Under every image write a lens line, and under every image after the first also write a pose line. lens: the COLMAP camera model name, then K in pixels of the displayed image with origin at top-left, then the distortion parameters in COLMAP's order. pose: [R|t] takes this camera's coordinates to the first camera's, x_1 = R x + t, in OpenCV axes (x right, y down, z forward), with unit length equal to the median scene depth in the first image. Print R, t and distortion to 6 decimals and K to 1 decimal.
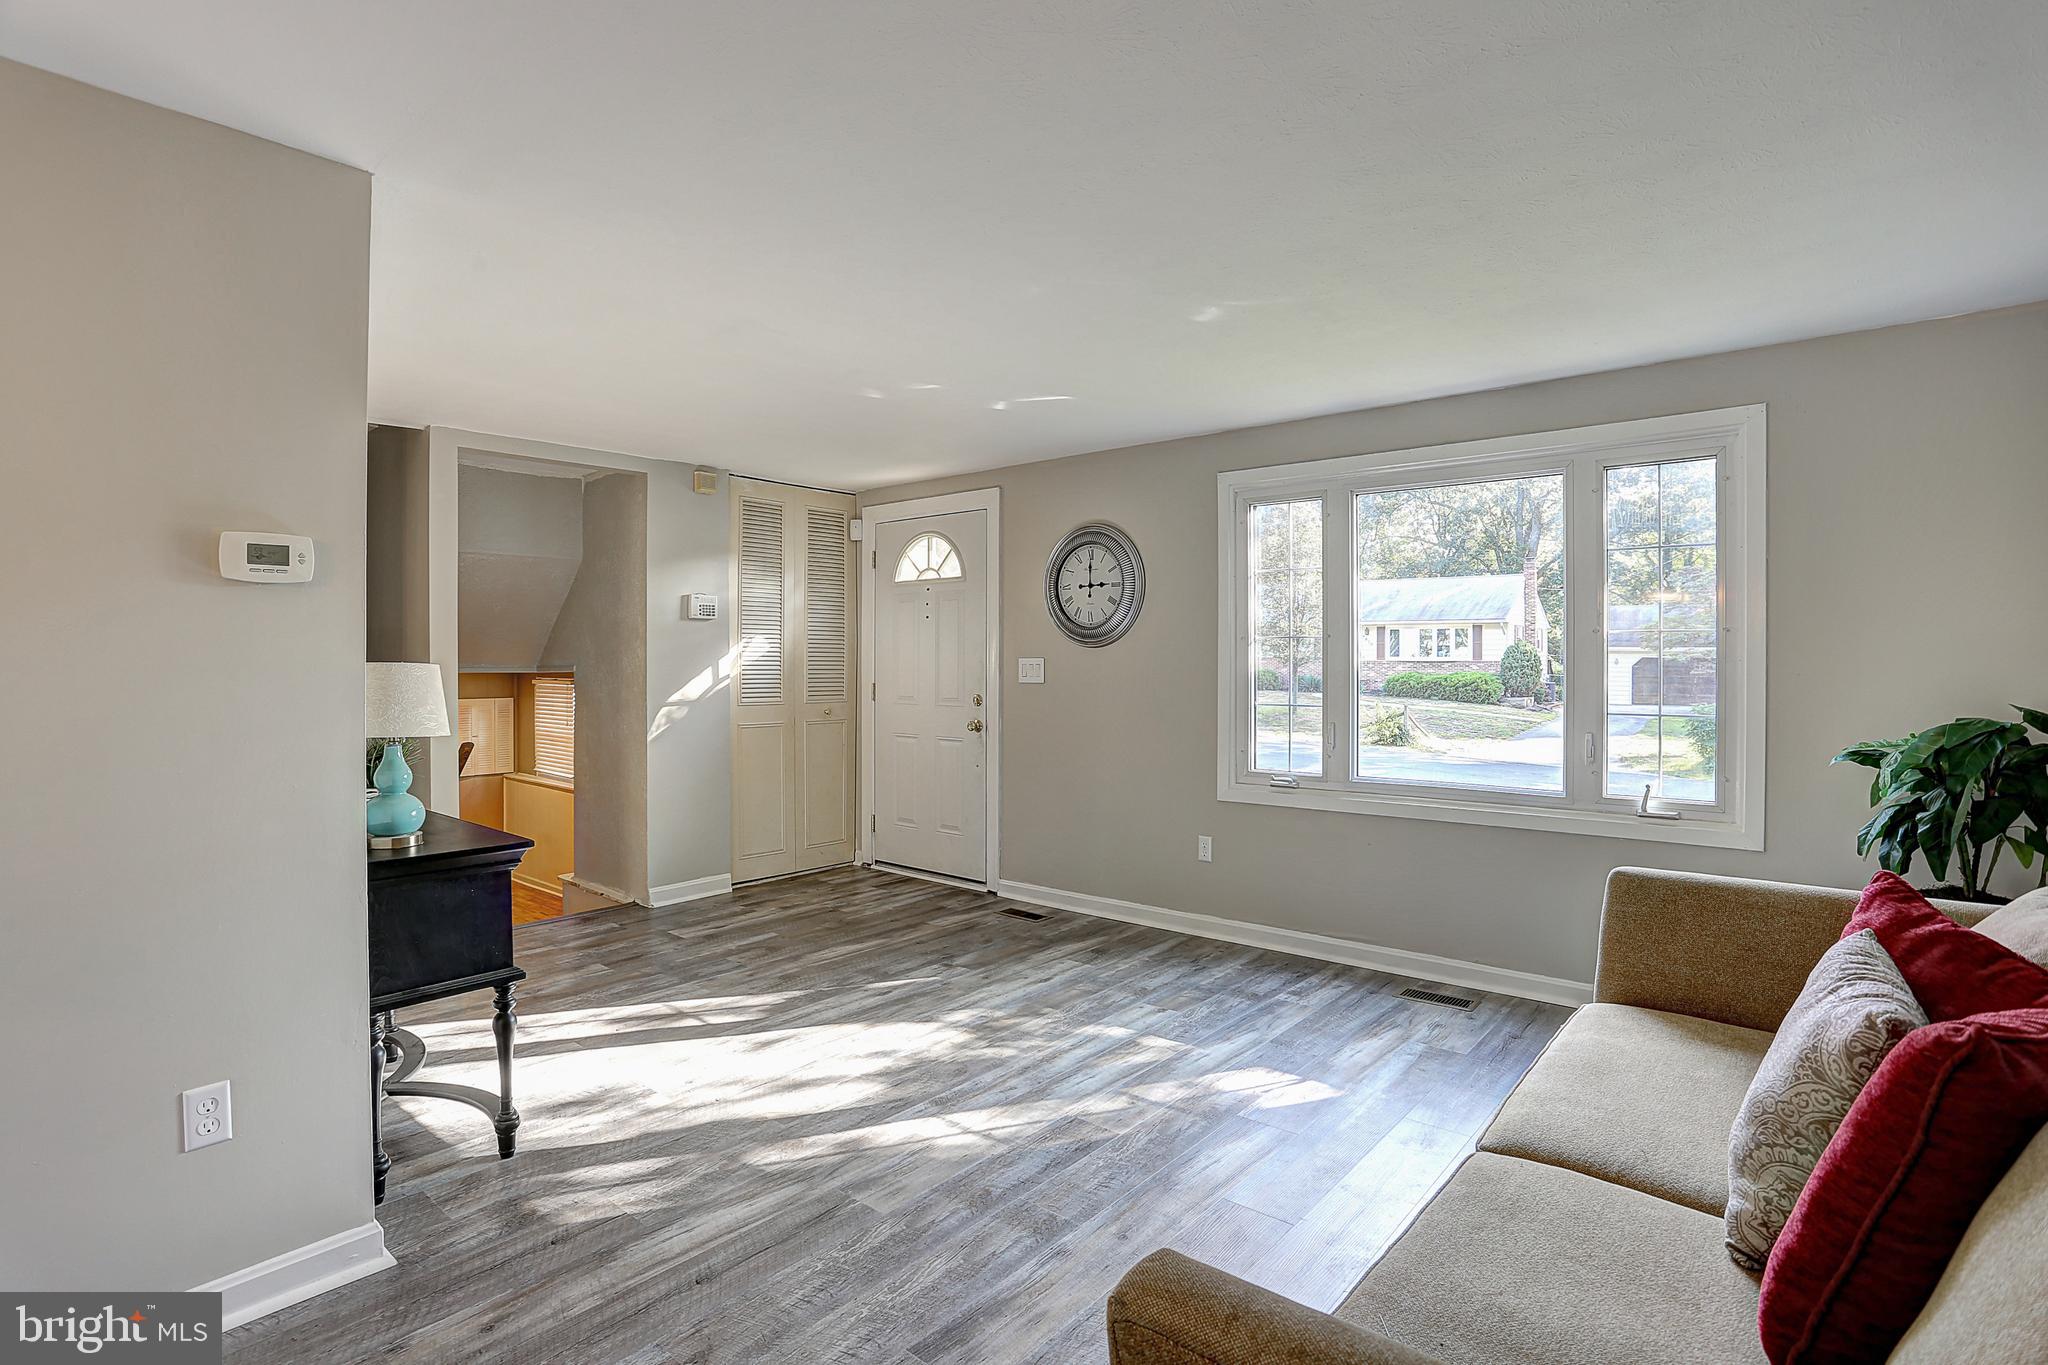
lens RADIAL K [[1019.5, 0, 1023.7], [0, 1019.5, 660.9], [0, 0, 1]] dist [-0.065959, 0.026486]
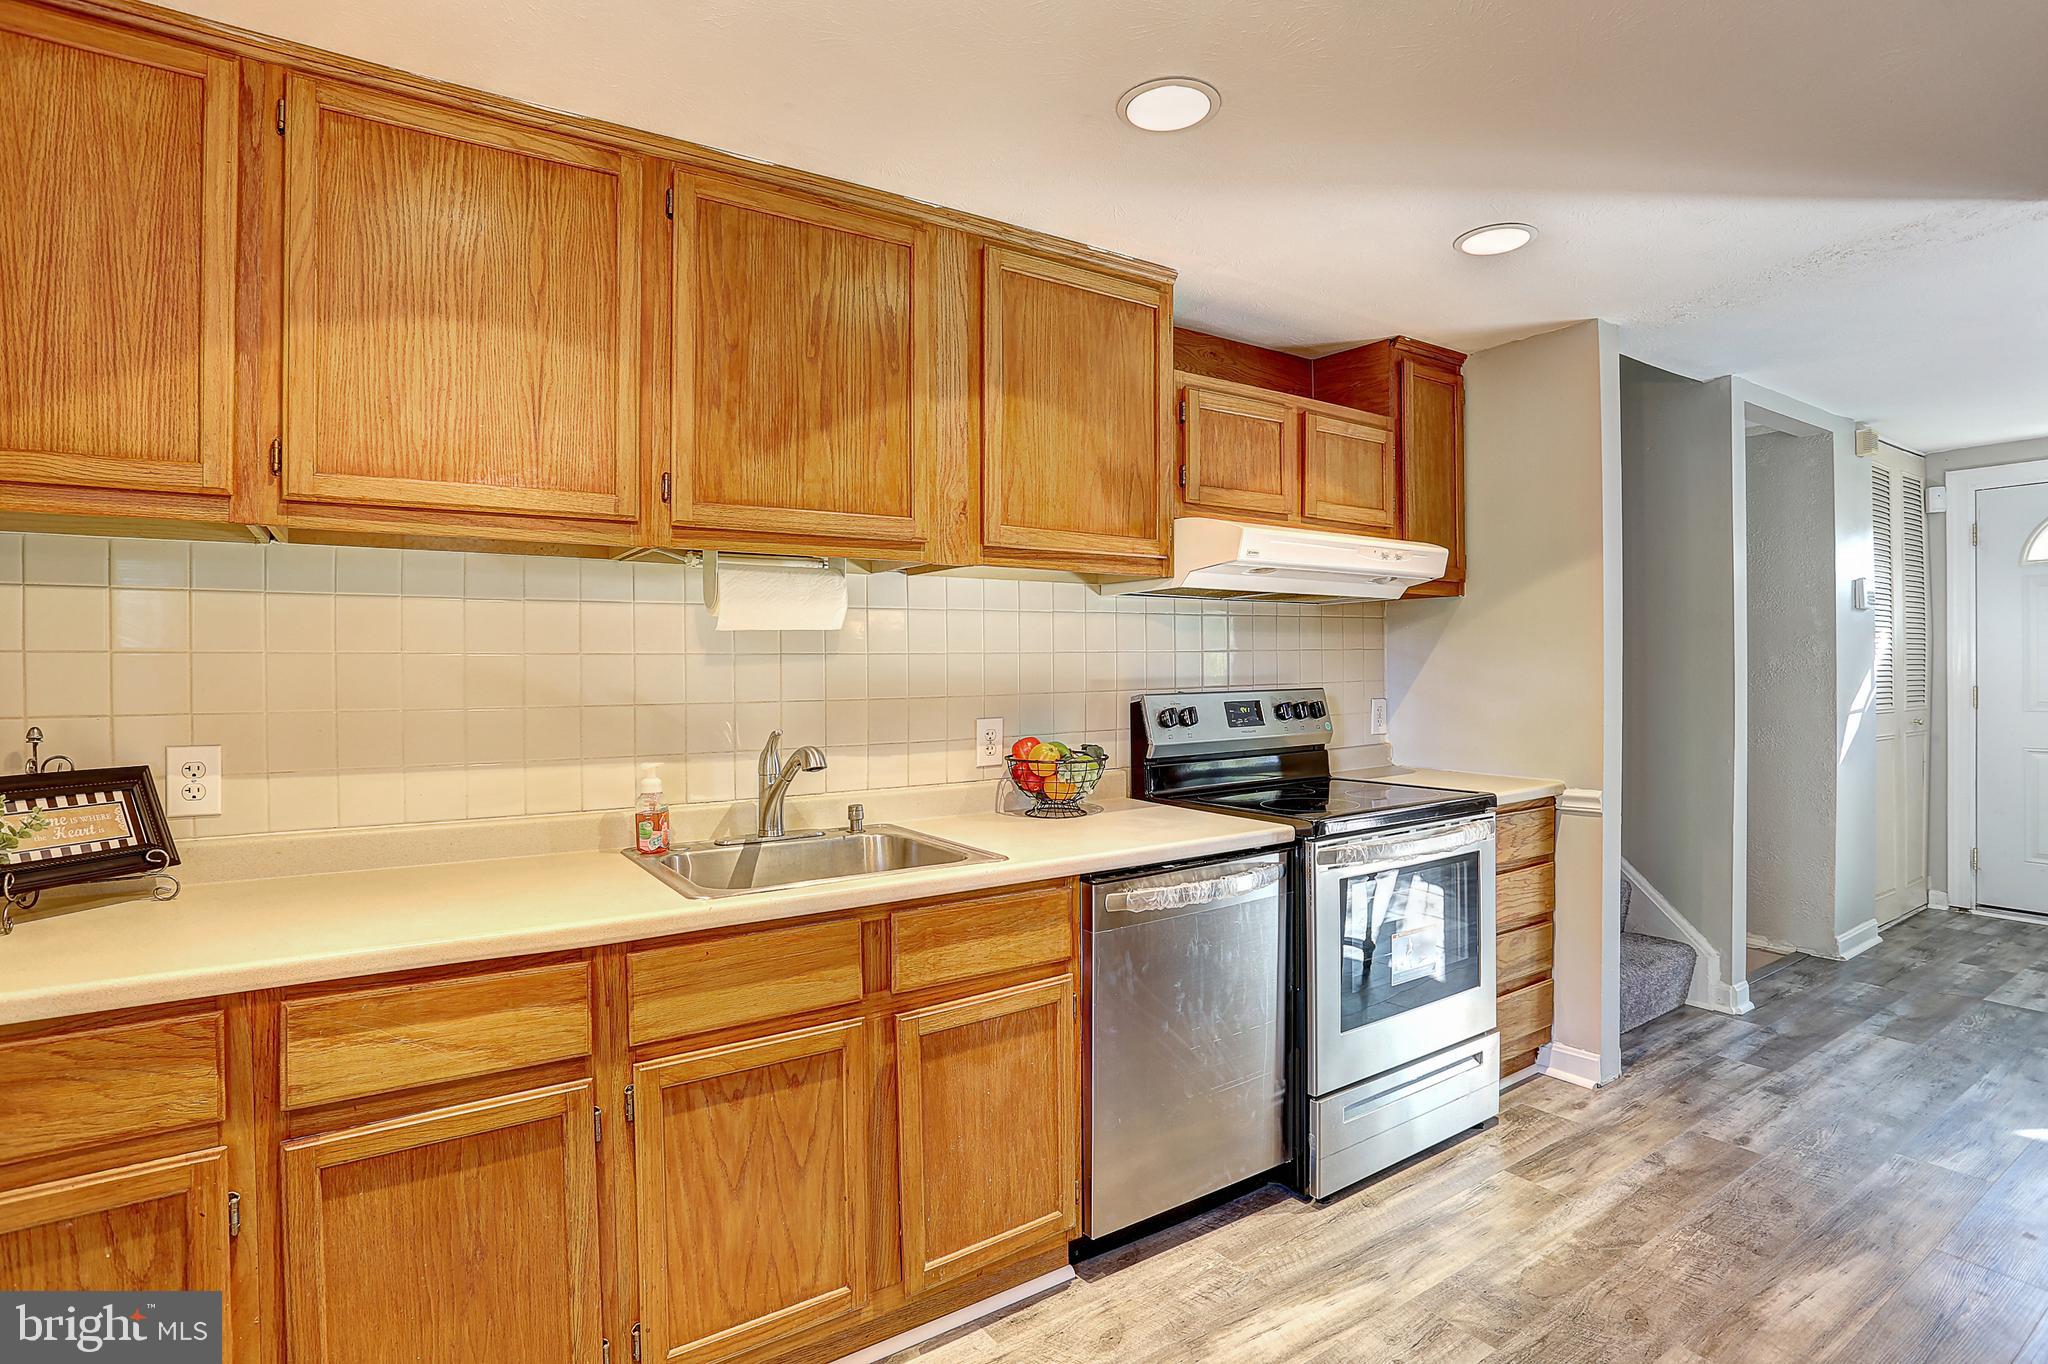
lens RADIAL K [[1019.5, 0, 1023.7], [0, 1019.5, 660.4], [0, 0, 1]] dist [-0.065959, 0.026486]
pose [[0.965249, -0.009669, -0.261151, -0.915356], [0.008240, 0.999944, -0.006567, 0.000052], [0.261200, 0.004187, 0.965276, 0.058626]]
